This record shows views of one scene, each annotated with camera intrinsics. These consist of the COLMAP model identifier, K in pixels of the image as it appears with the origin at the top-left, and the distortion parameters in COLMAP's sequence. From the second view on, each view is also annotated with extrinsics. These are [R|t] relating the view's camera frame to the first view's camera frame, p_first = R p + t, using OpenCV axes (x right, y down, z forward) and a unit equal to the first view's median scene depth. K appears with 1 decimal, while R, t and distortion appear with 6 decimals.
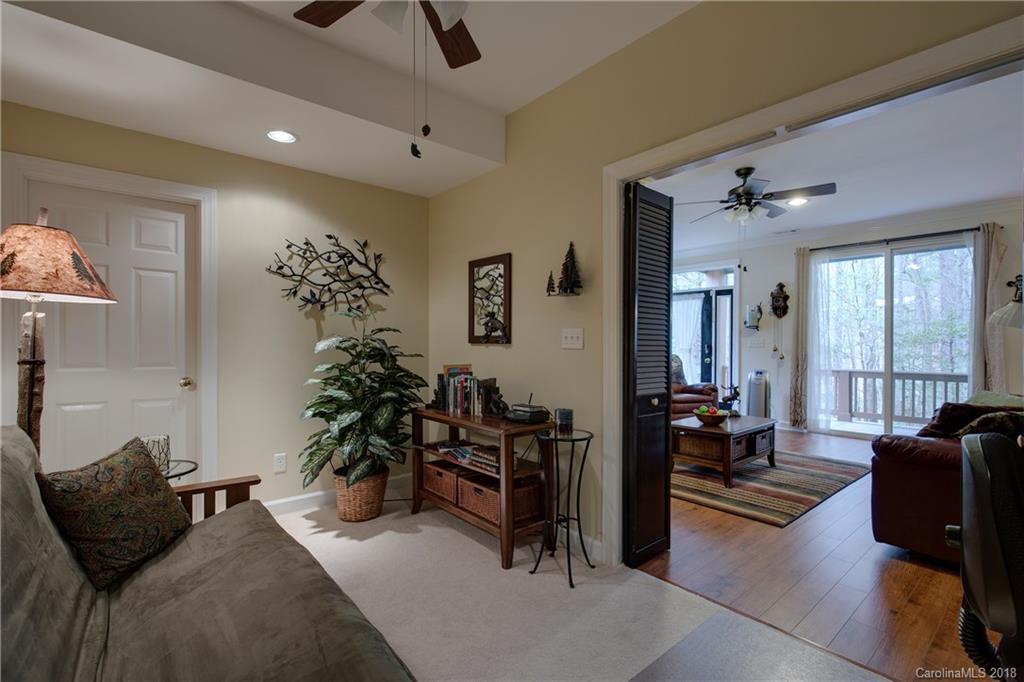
lens RADIAL K [[465.7, 0, 494.9], [0, 465.7, 342.0], [0, 0, 1]] dist [0.003354, 0.000094]
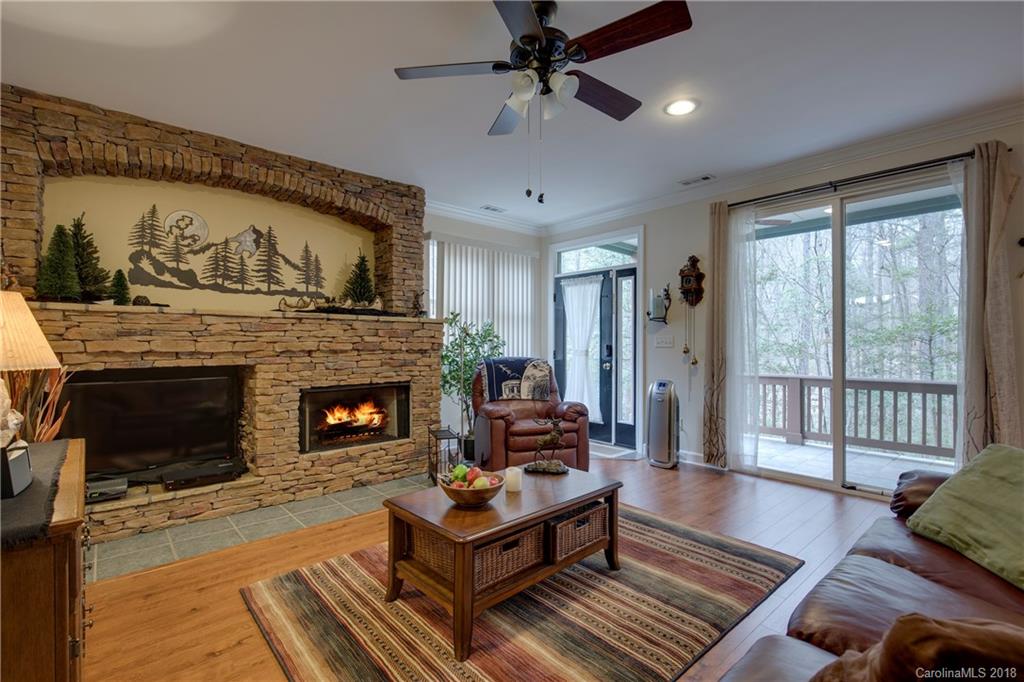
lens RADIAL K [[465.7, 0, 498.1], [0, 465.7, 341.8], [0, 0, 1]] dist [0.003354, 0.000094]
pose [[0.999623, -0.007156, 0.026493, 0.300078], [0.007228, 0.999970, -0.002629, 0.002233], [-0.026474, 0.002819, 0.999646, 0.307103]]
